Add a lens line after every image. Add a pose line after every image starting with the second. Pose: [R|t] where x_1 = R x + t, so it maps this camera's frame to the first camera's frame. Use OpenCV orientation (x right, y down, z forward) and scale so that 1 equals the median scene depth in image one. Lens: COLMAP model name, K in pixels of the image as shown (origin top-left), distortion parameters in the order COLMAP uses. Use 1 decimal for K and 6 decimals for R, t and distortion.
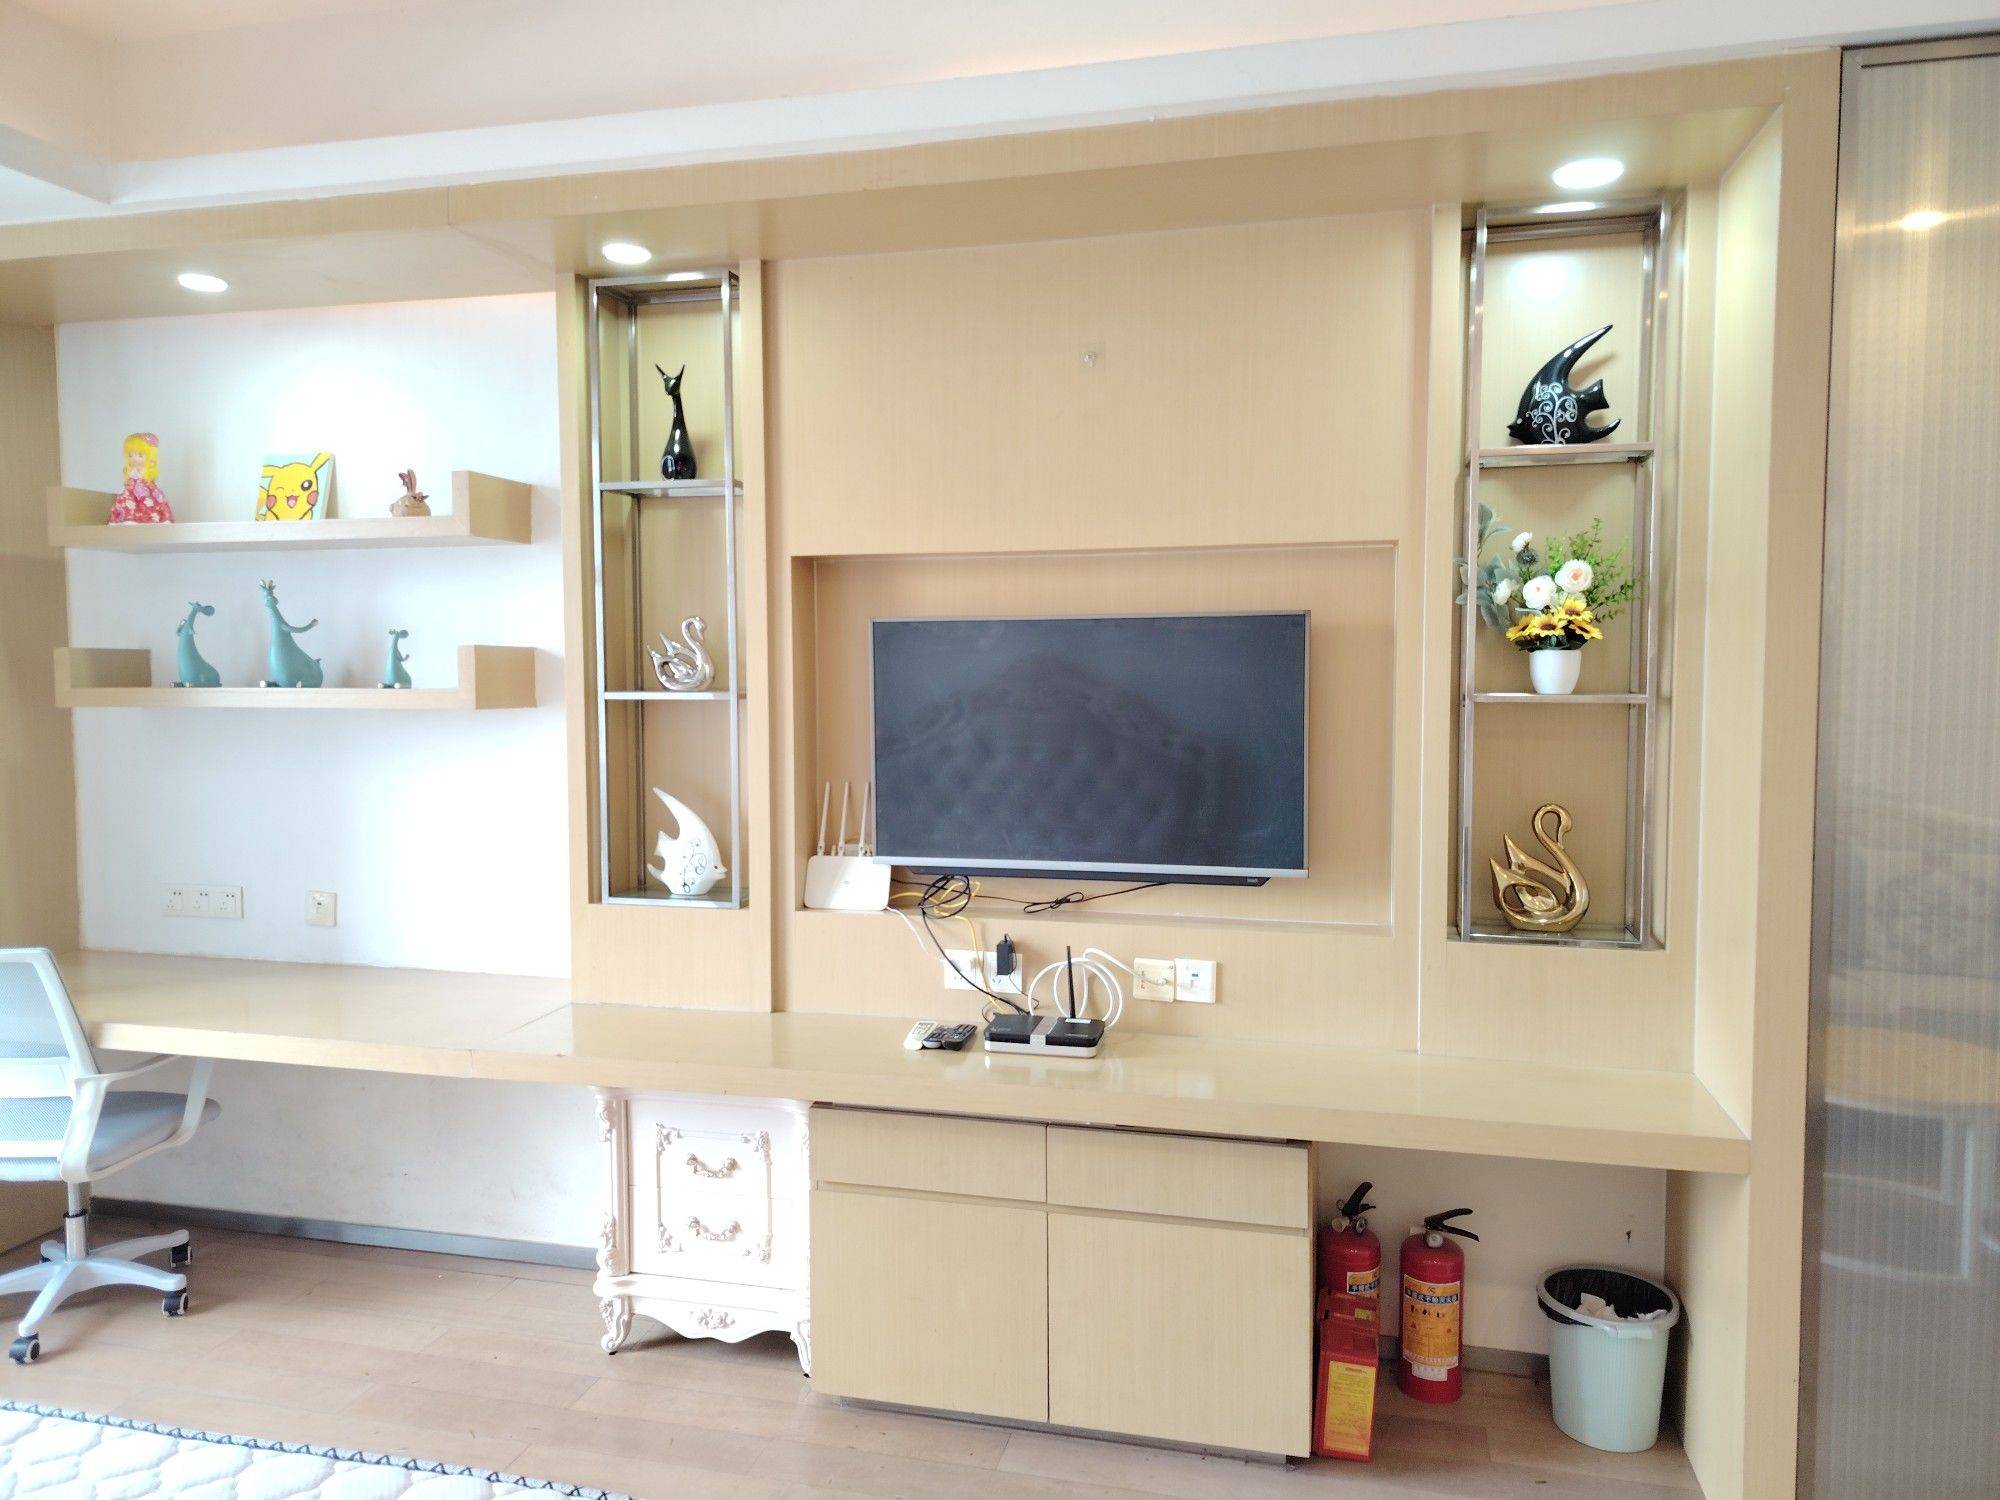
lens RADIAL K [[1389.4, 0, 782.0], [0, 1389.4, 712.0], [0, 0, 1]] dist [0.055348, -0.074653]
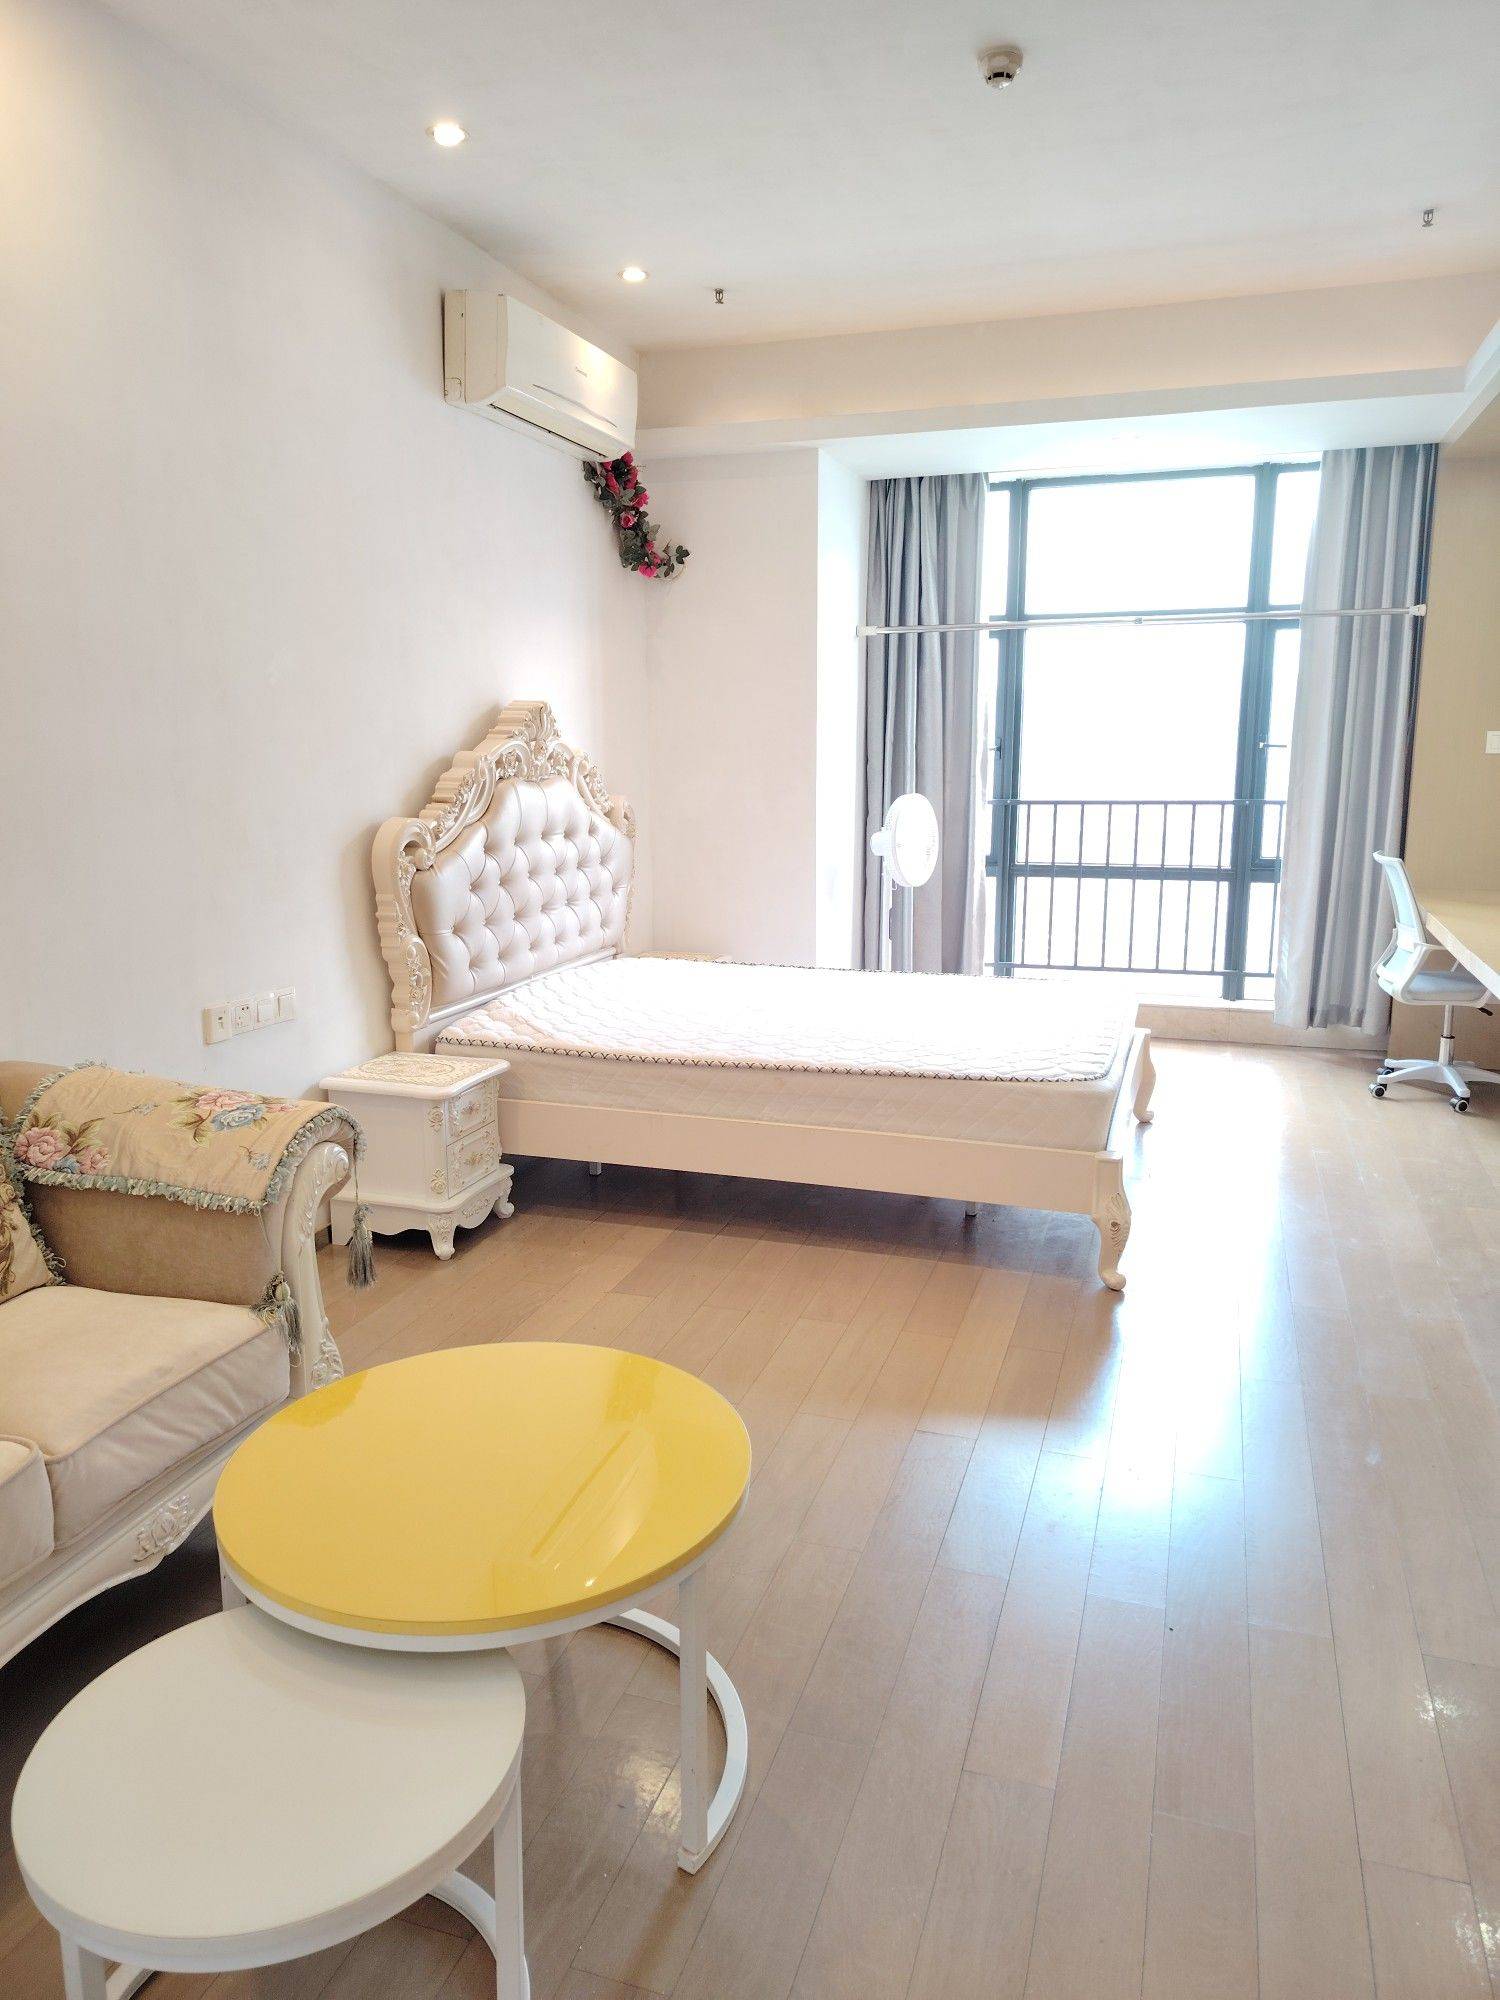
lens RADIAL K [[1389.4, 0, 754.2], [0, 1389.4, 998.6], [0, 0, 1]] dist [0.055348, -0.074653]
pose [[-0.084553, 0.193881, -0.977375, 1.212598], [-0.044357, 0.979182, 0.198077, 0.030648], [0.995431, 0.060101, -0.074193, 0.344363]]
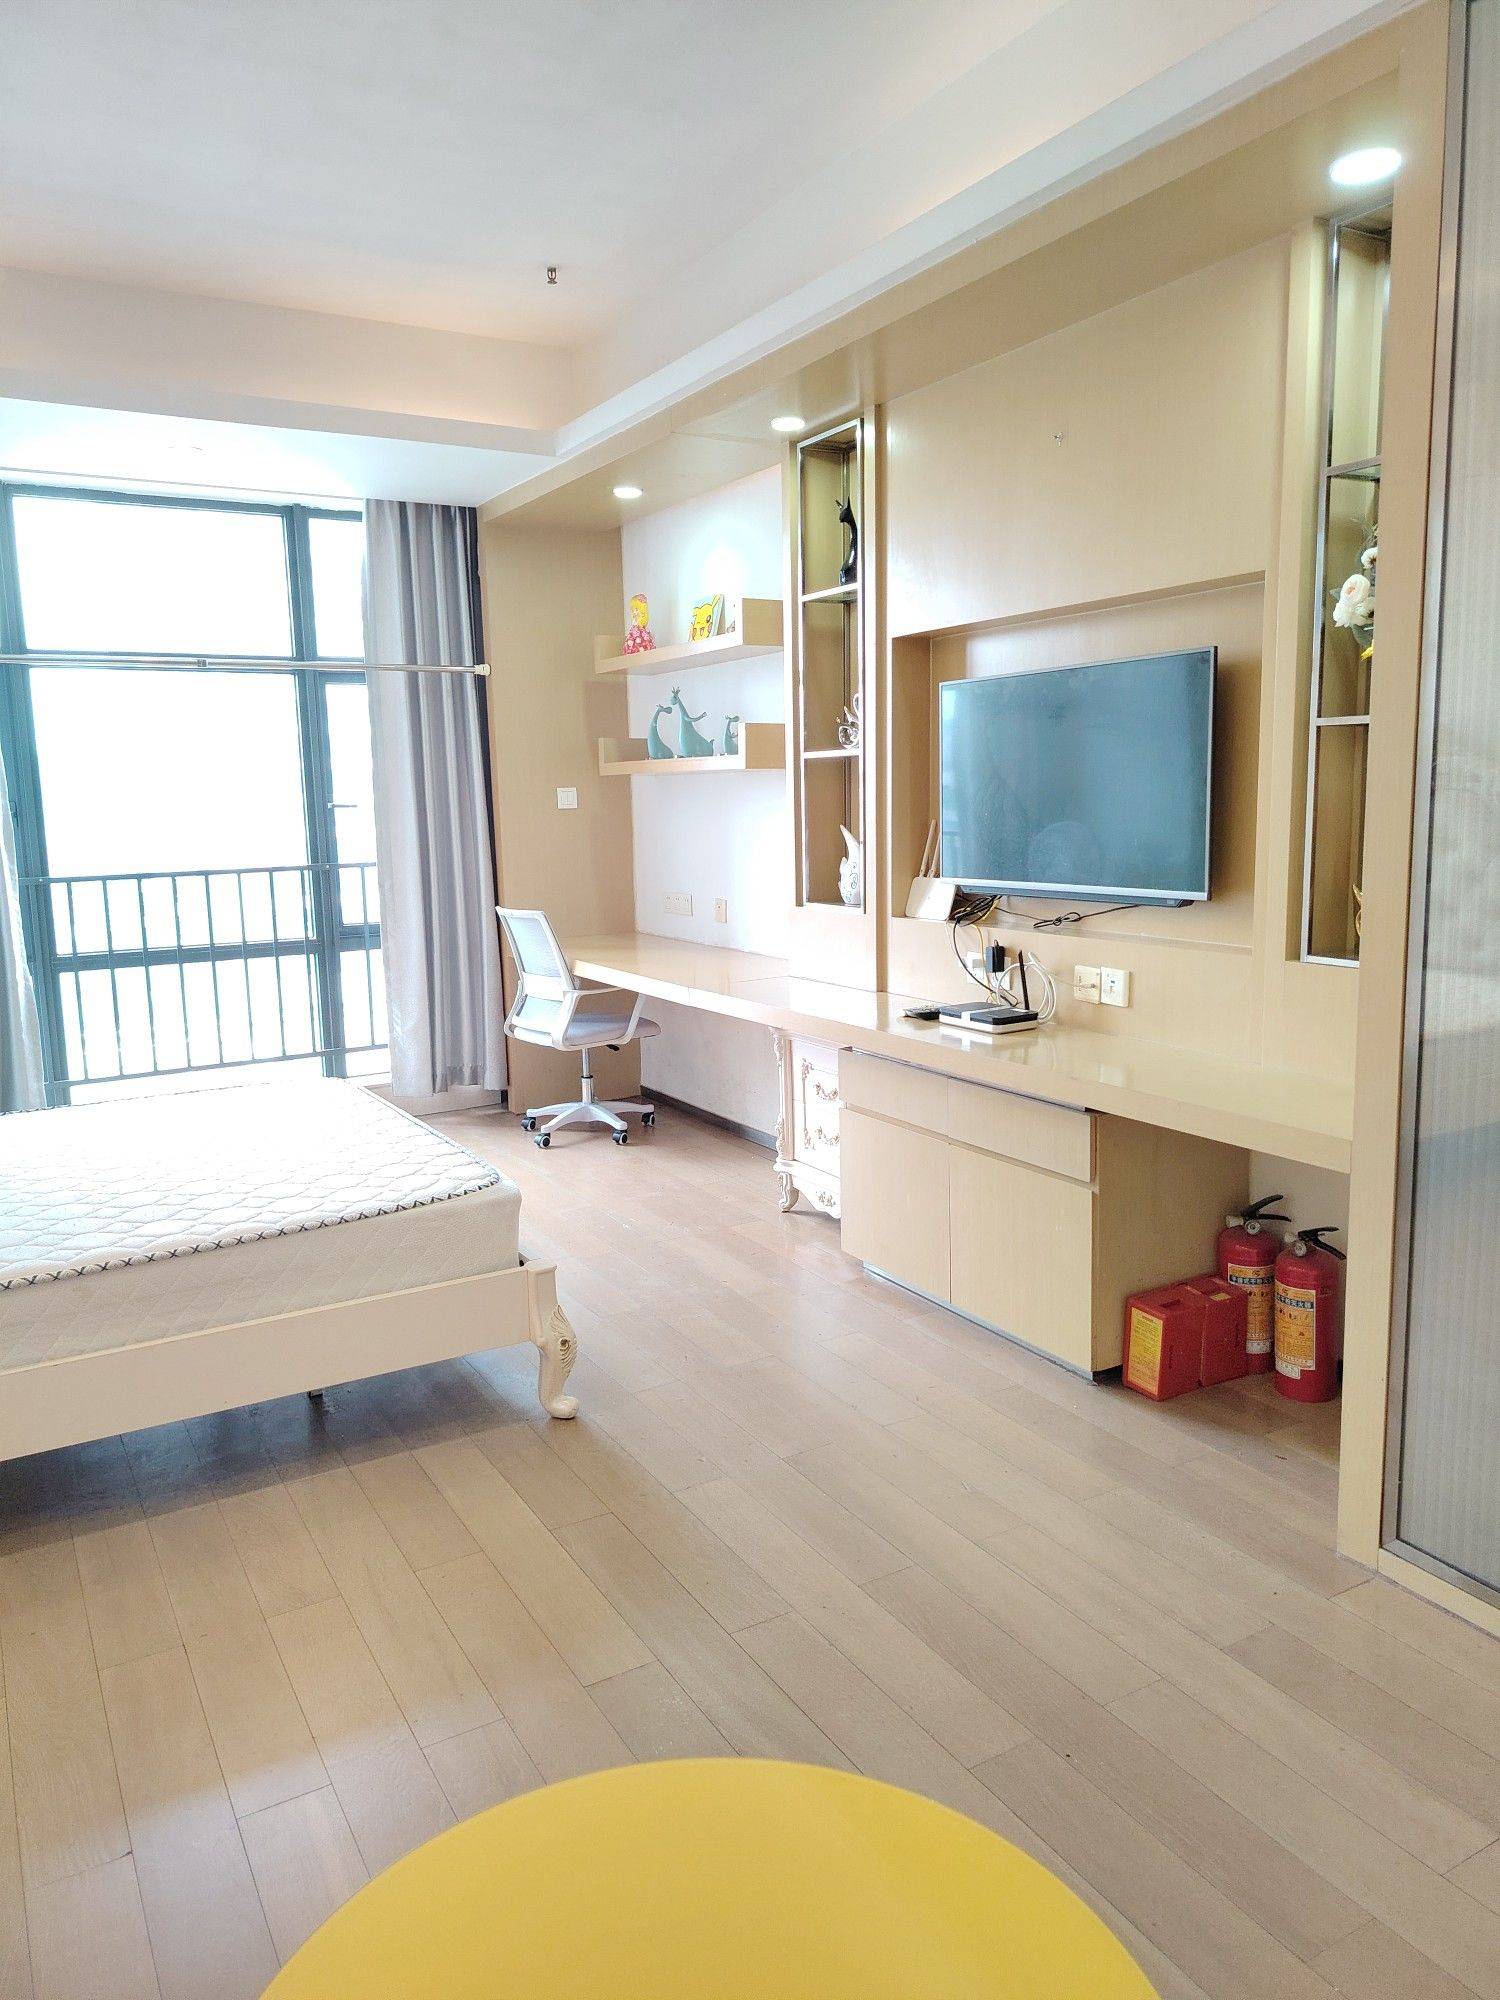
lens RADIAL K [[1389.4, 0, 754.2], [0, 1389.4, 998.6], [0, 0, 1]] dist [0.055348, -0.074653]
pose [[0.698242, 0.095511, -0.709461, 0.864156], [-0.017130, 0.993005, 0.116824, 0.069364], [0.715656, -0.069419, 0.694994, -0.011924]]
